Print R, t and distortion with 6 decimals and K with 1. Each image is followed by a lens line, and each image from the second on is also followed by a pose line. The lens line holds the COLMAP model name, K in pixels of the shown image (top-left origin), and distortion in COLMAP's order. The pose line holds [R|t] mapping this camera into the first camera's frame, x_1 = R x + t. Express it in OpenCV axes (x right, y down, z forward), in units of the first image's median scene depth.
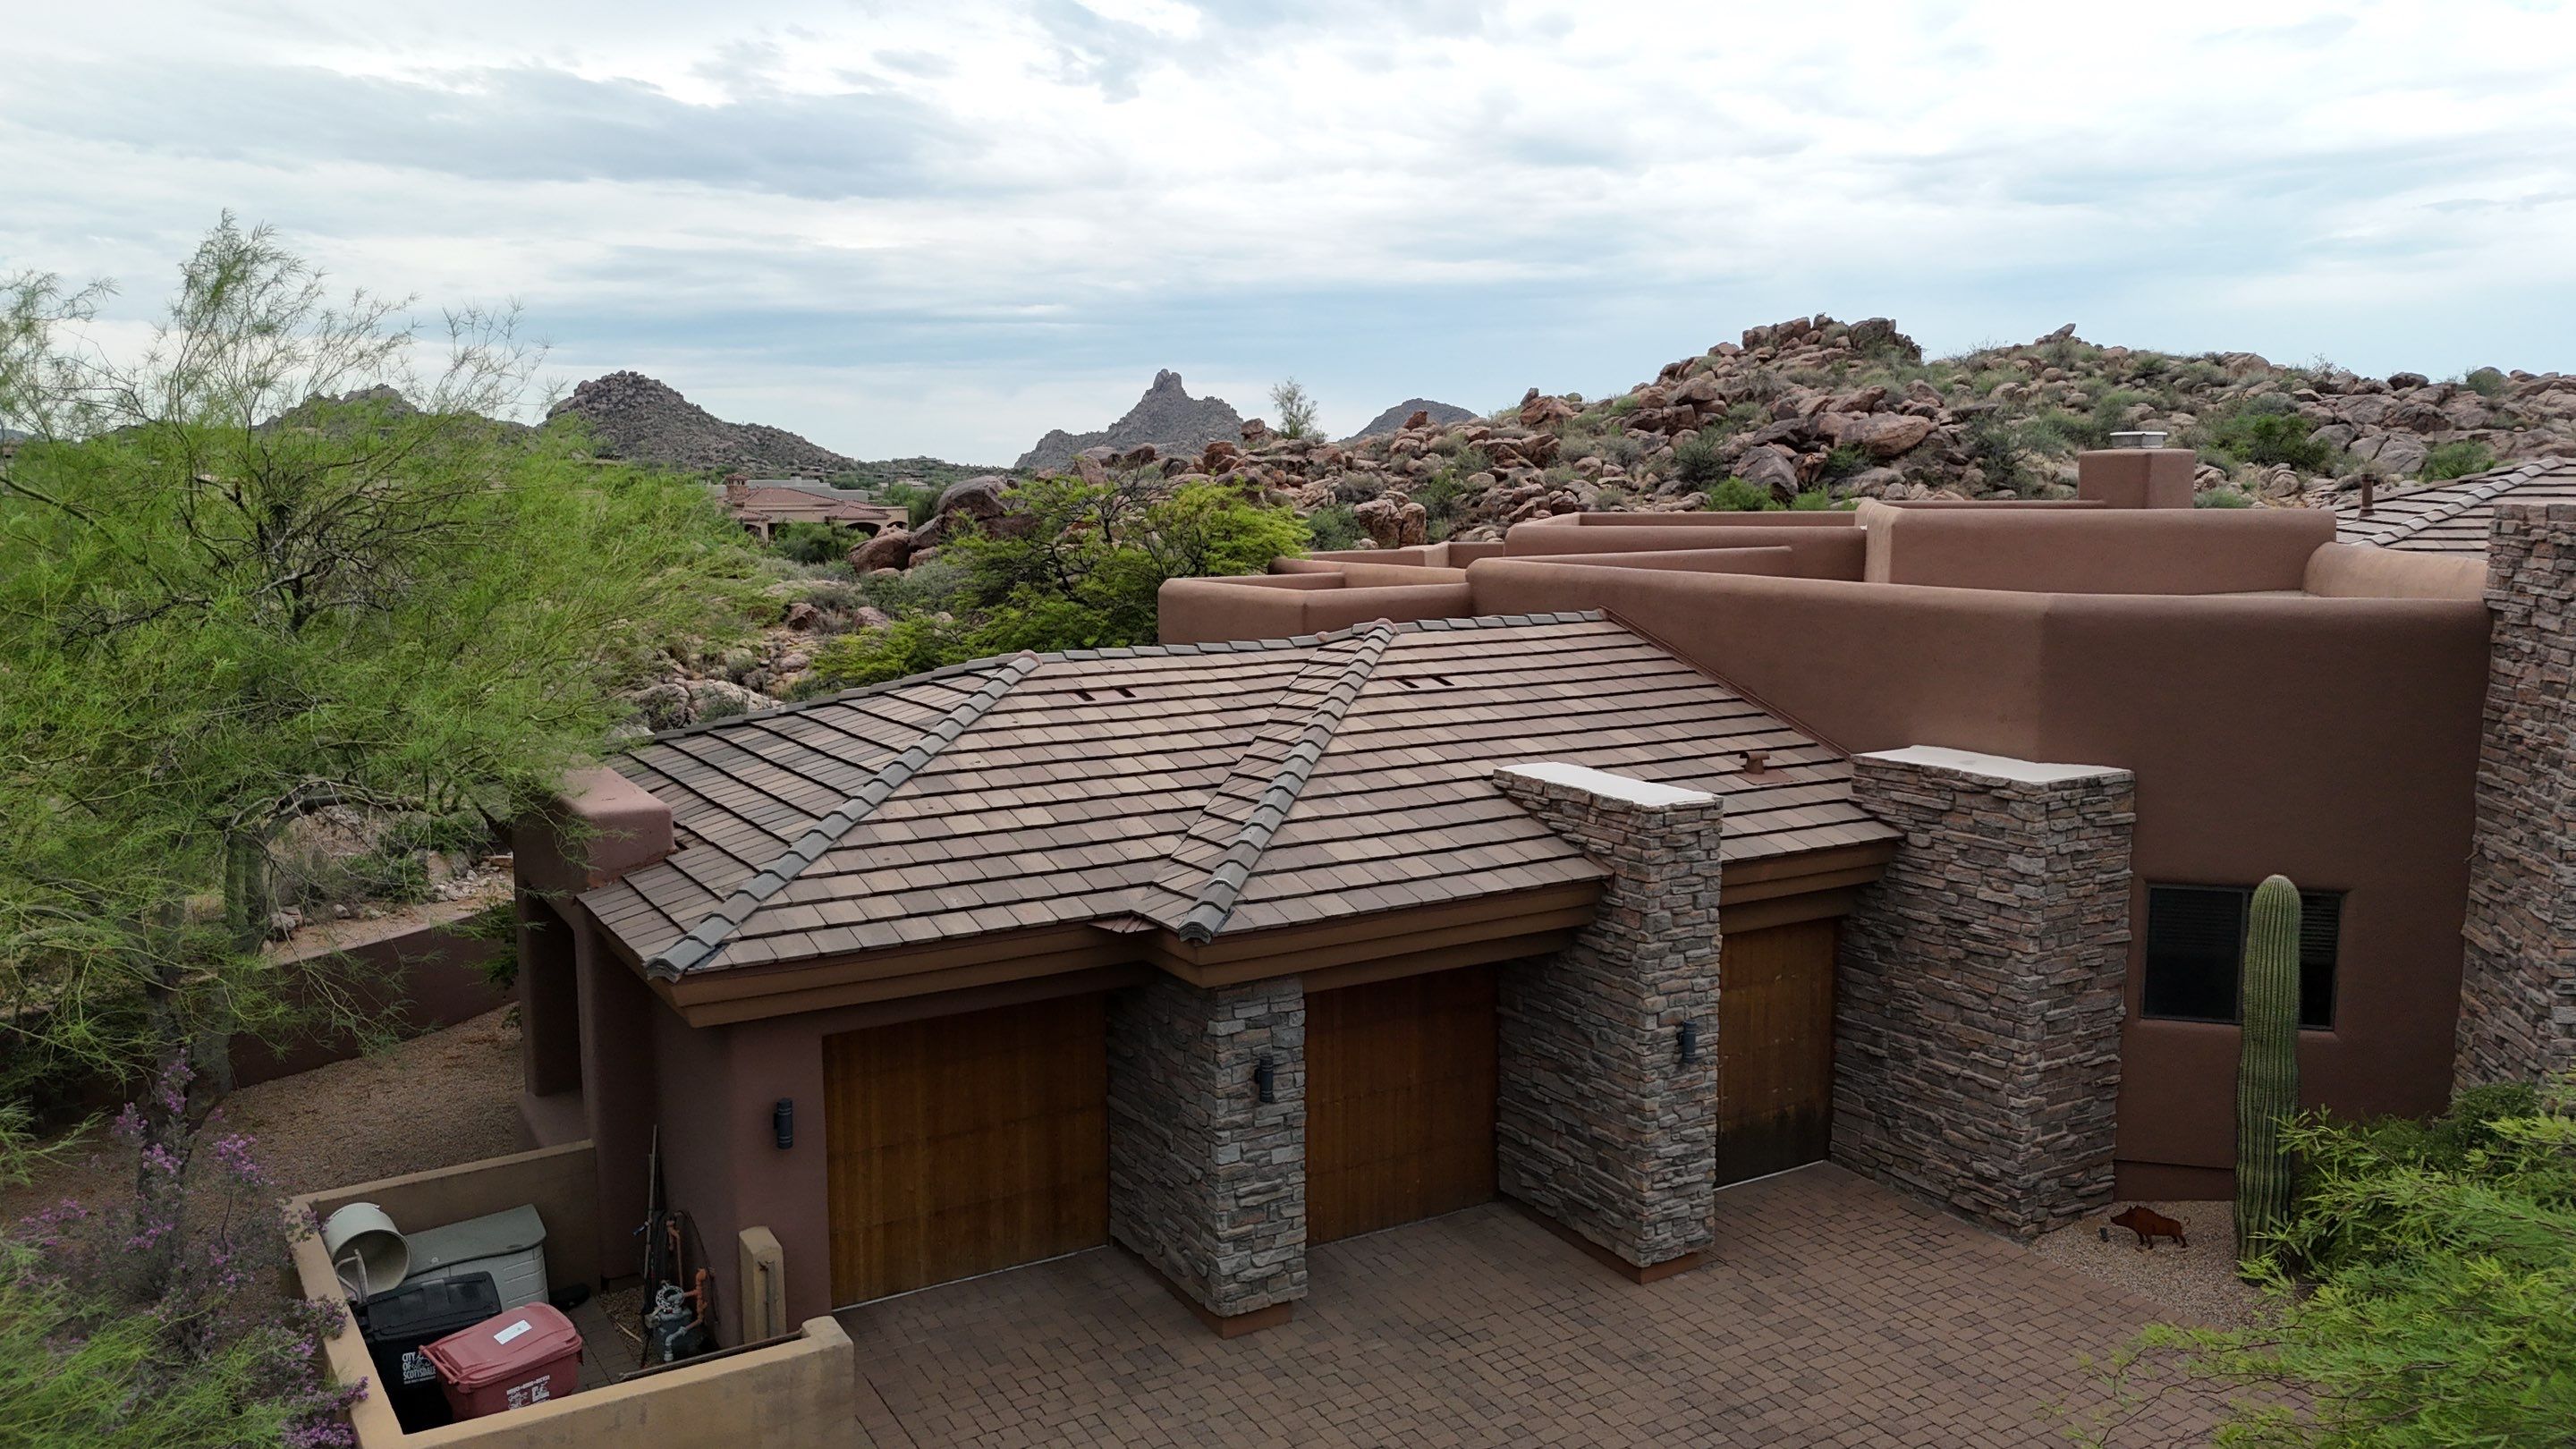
lens RADIAL K [[1899.5, 0, 1286.8], [0, 1899.5, 737.1], [0, 0, 1]] dist [0.057971, -0.065431]
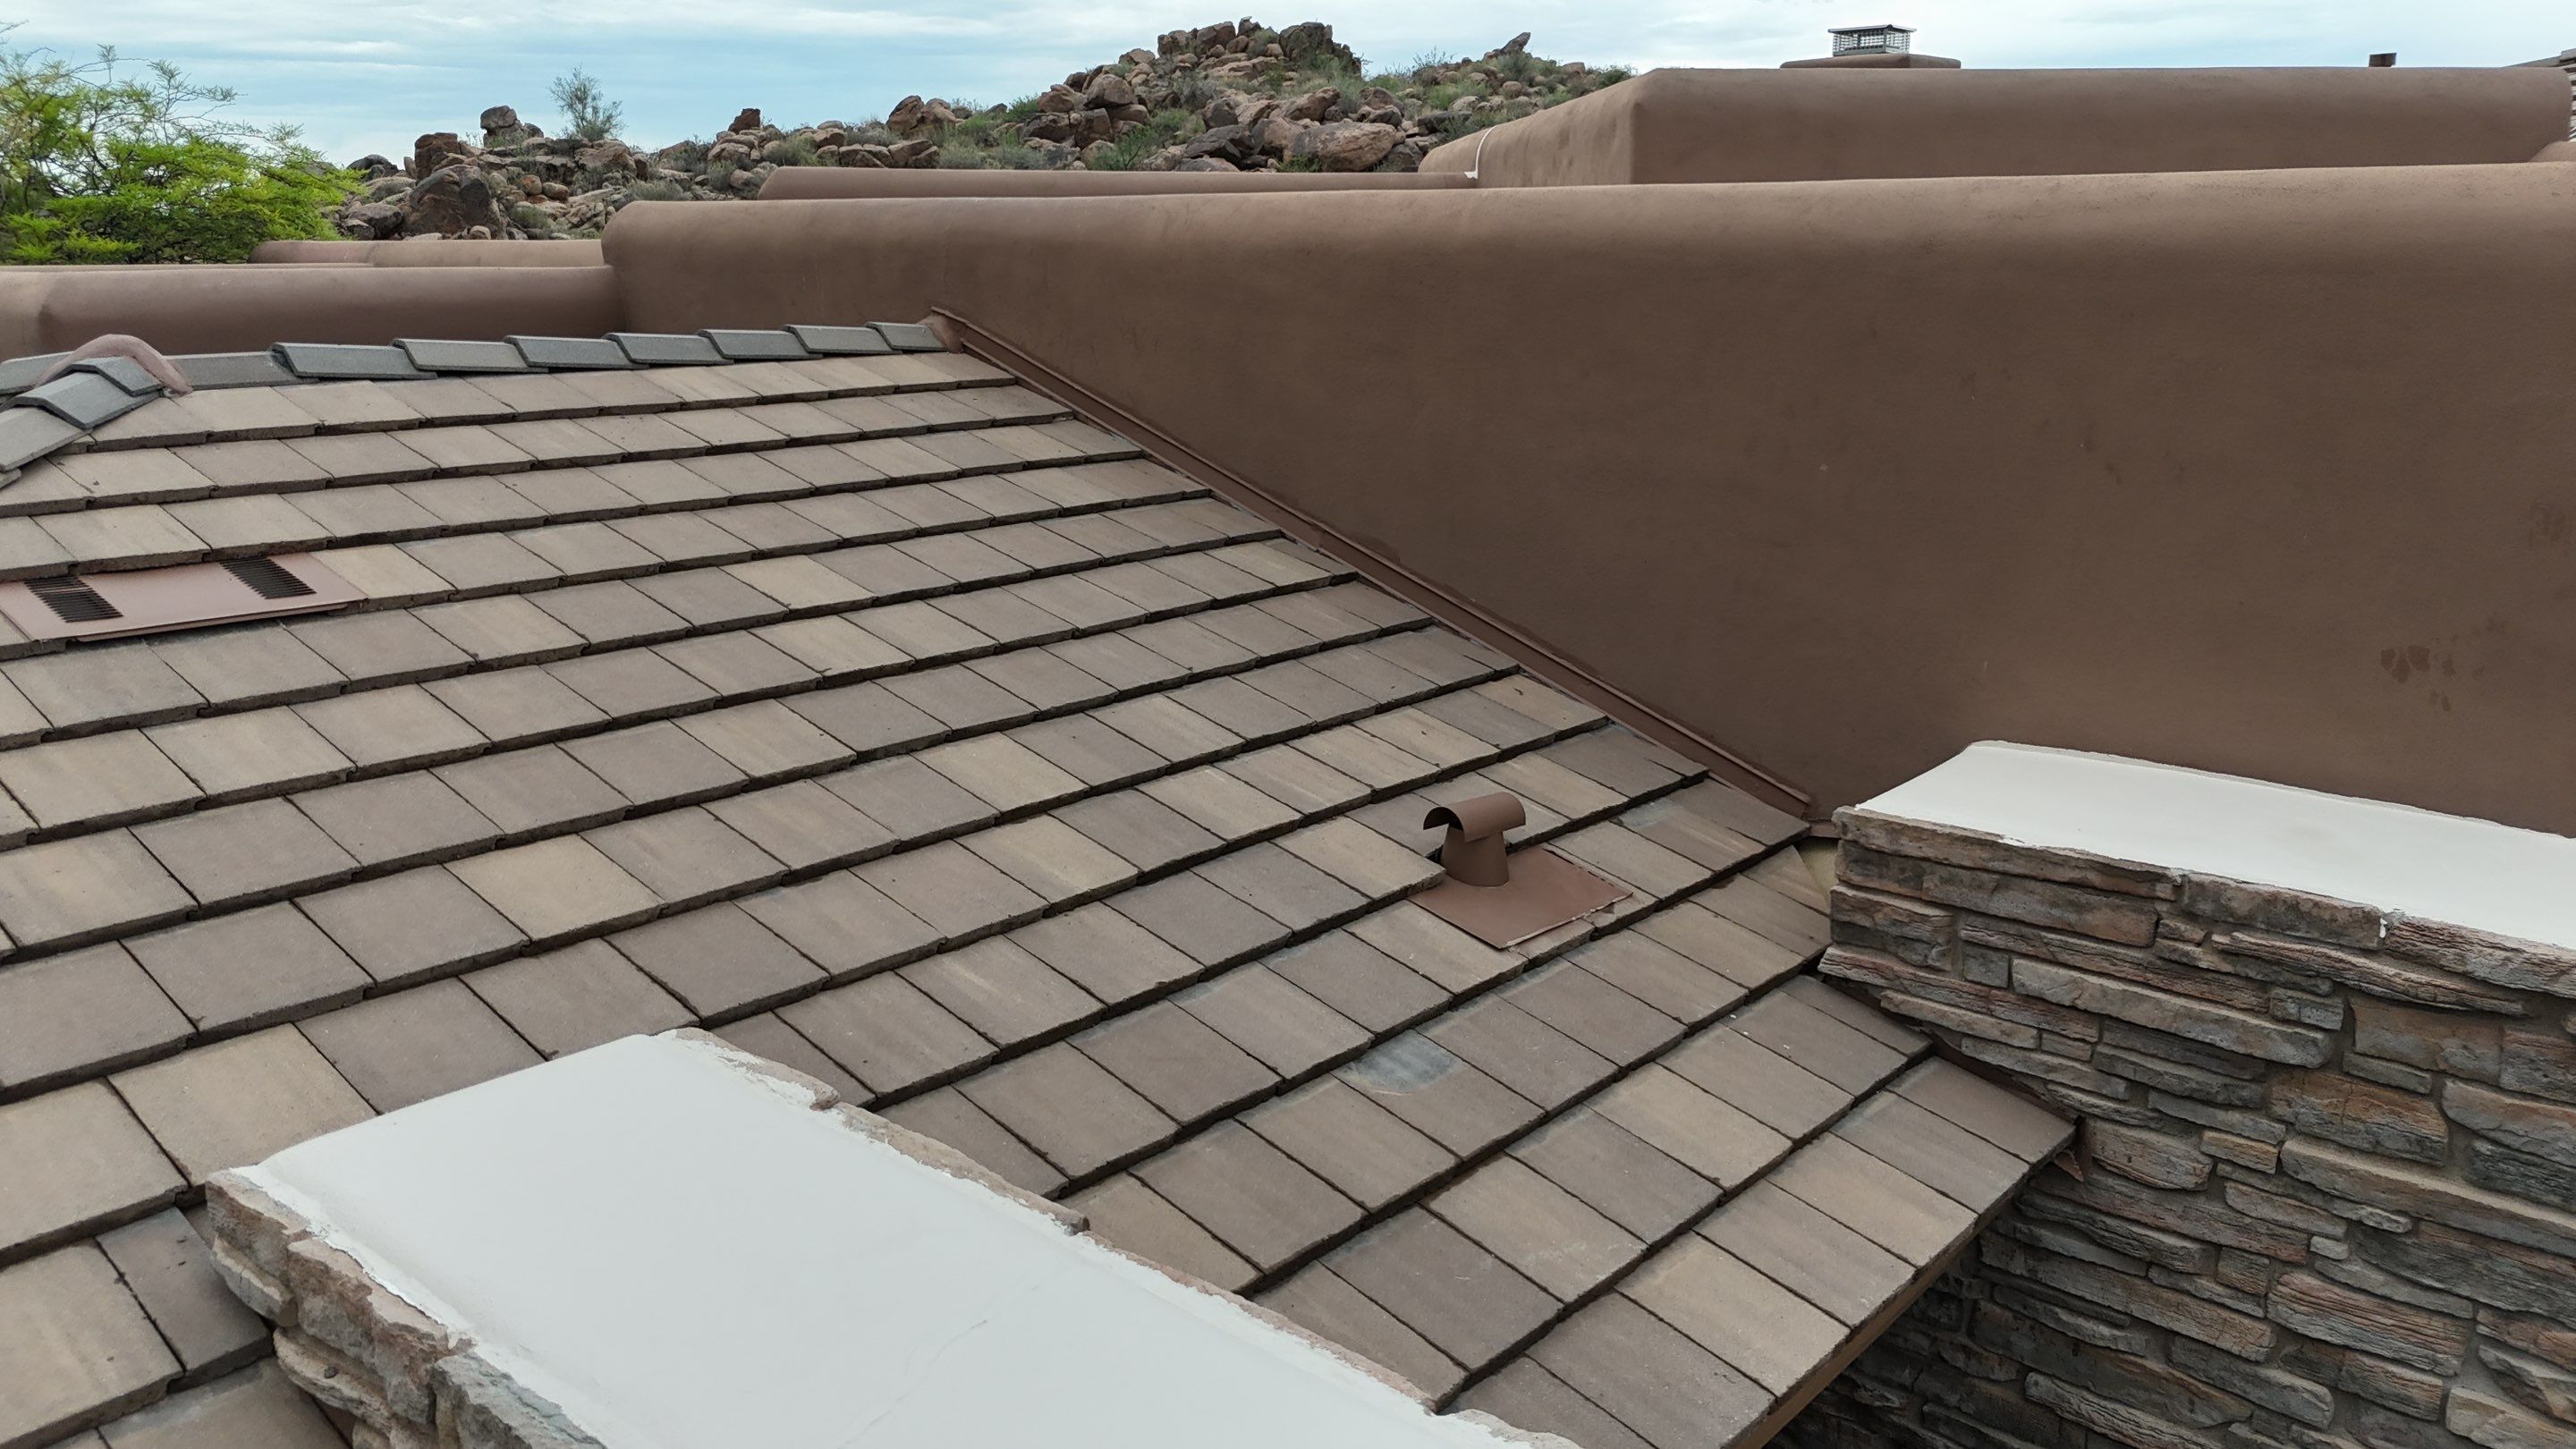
lens RADIAL K [[1899.5, 0, 1286.8], [0, 1899.5, 737.1], [0, 0, 1]] dist [0.057971, -0.065431]
pose [[0.954974, -0.071870, 0.287853, 0.148346], [0.038035, 0.991867, 0.121459, -0.037201], [-0.294242, -0.105042, 0.949941, 0.783840]]
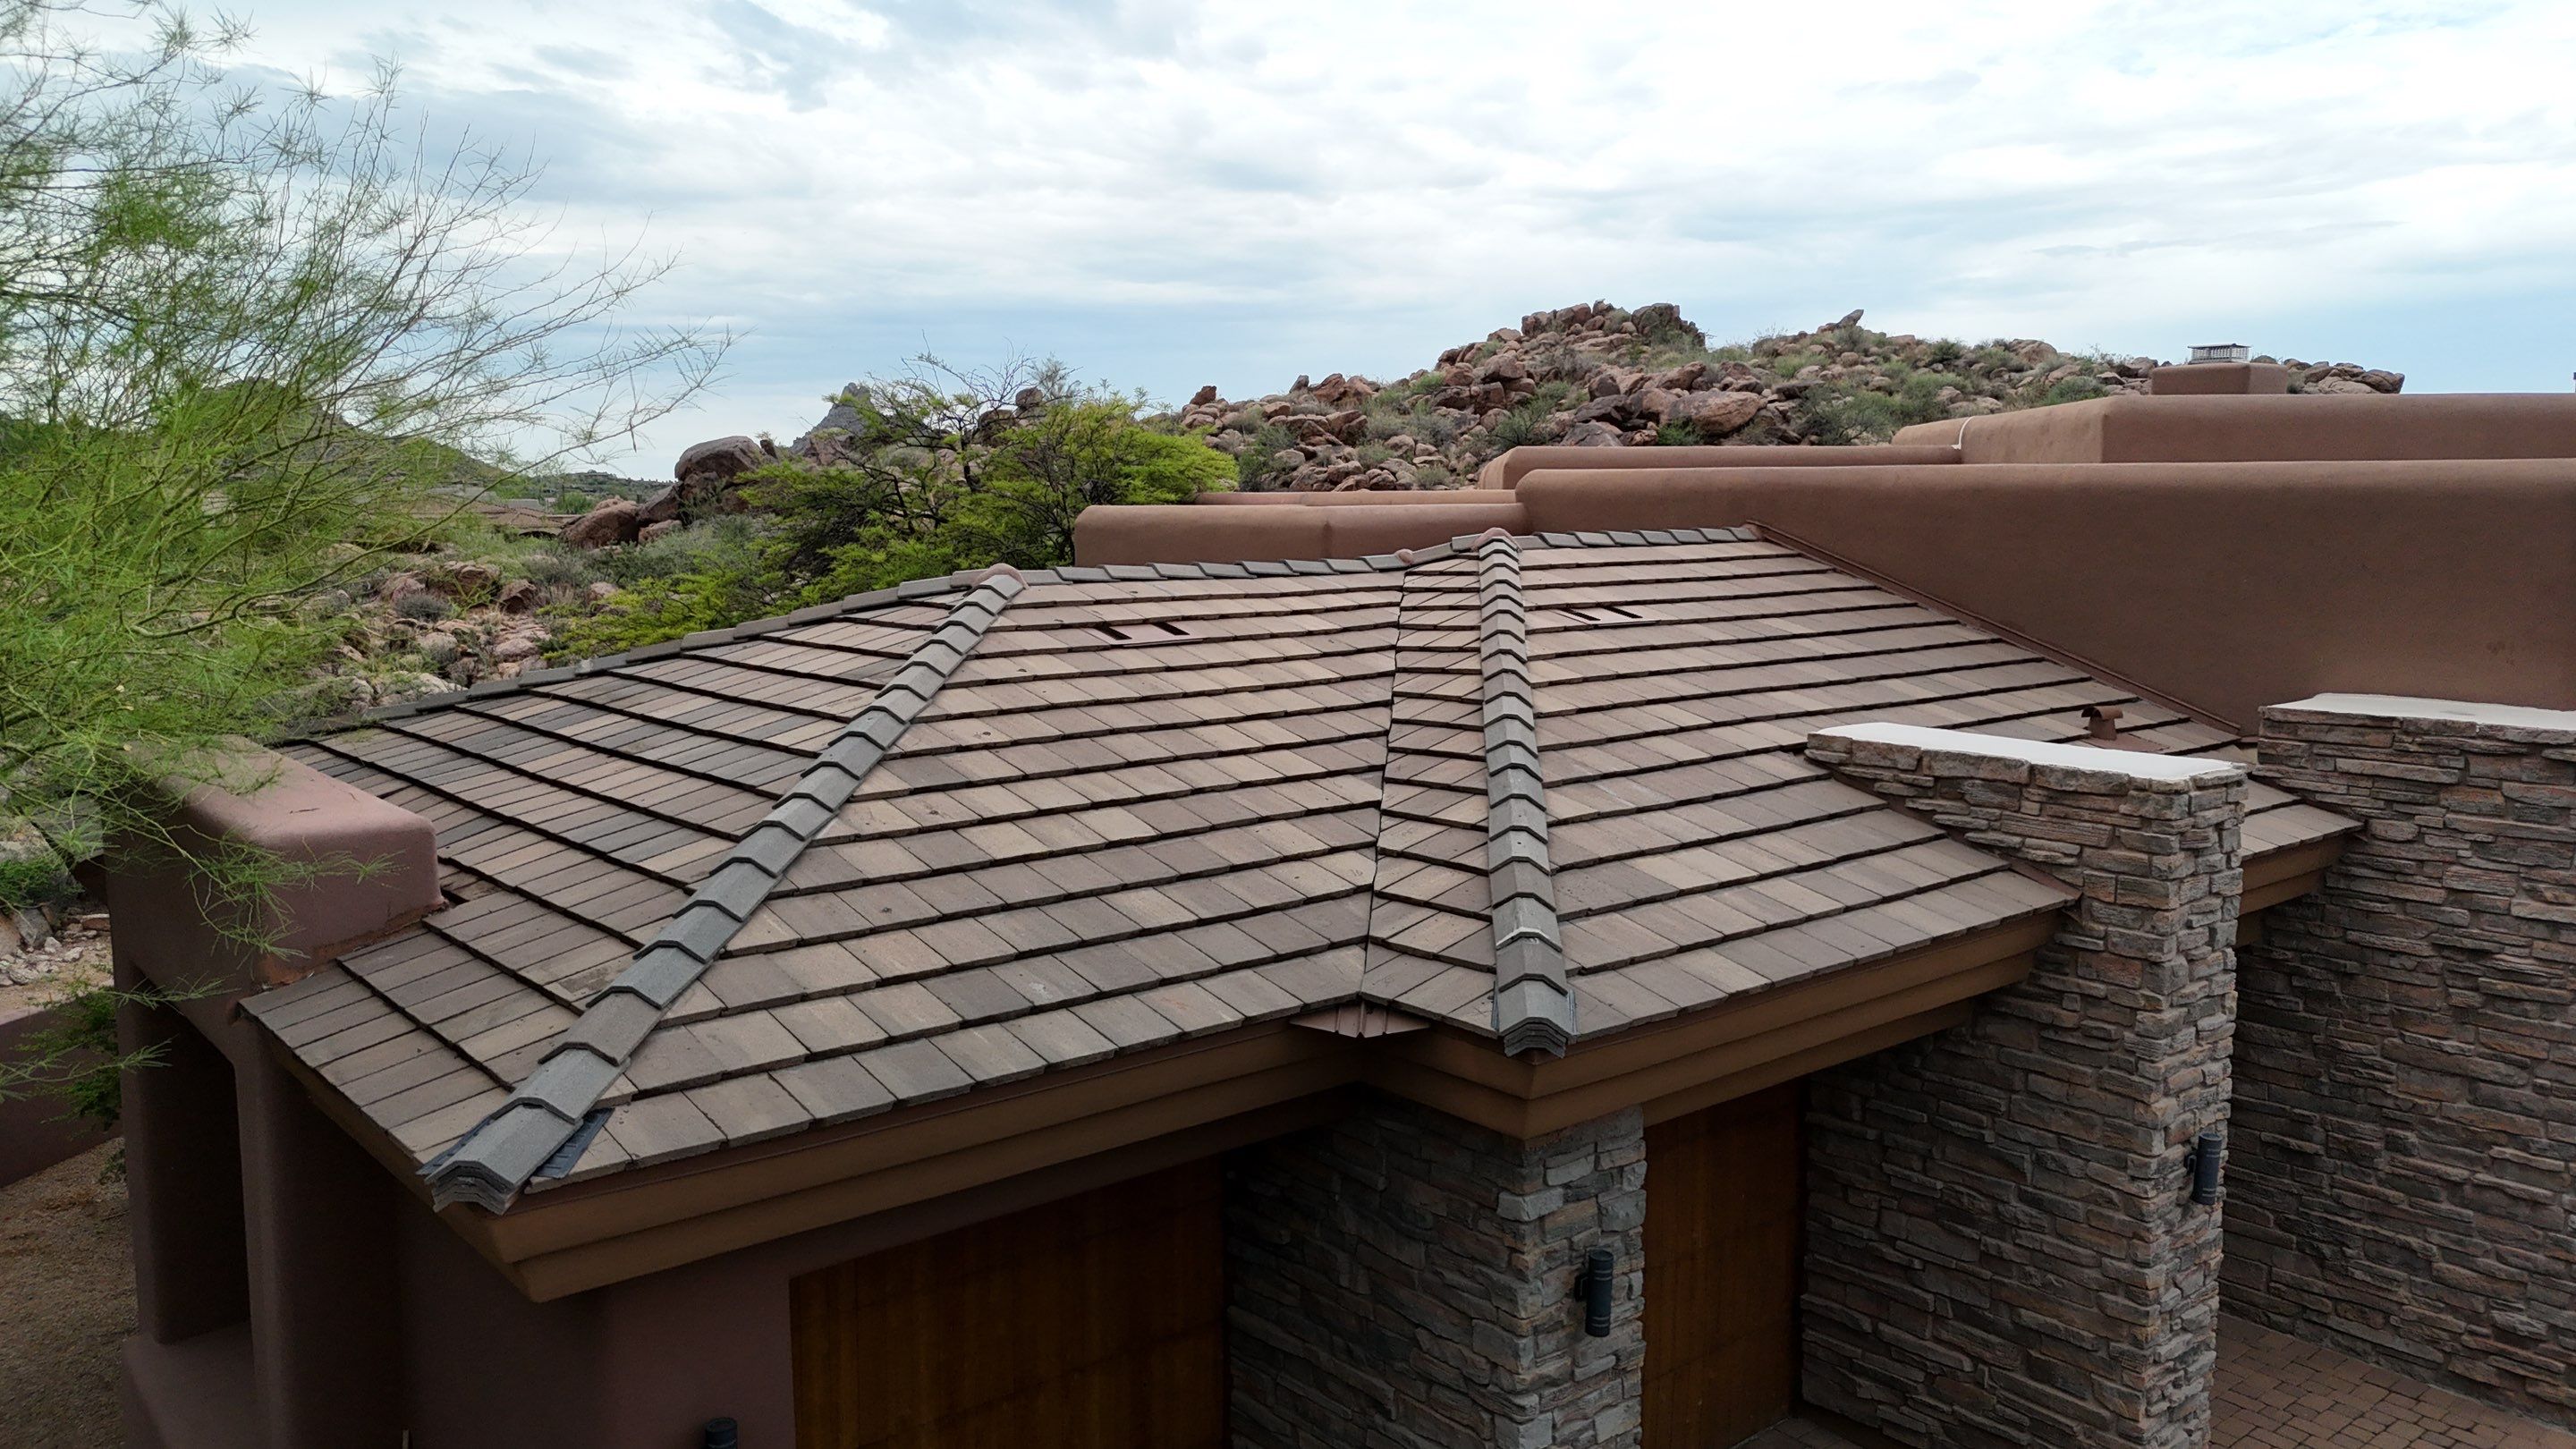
lens RADIAL K [[1899.5, 0, 1286.8], [0, 1899.5, 737.1], [0, 0, 1]] dist [0.057971, -0.065431]
pose [[0.987673, -0.017558, 0.155541, -0.151444], [0.019122, 0.999780, -0.008564, 0.019487], [-0.155356, 0.011433, 0.987792, 0.392013]]
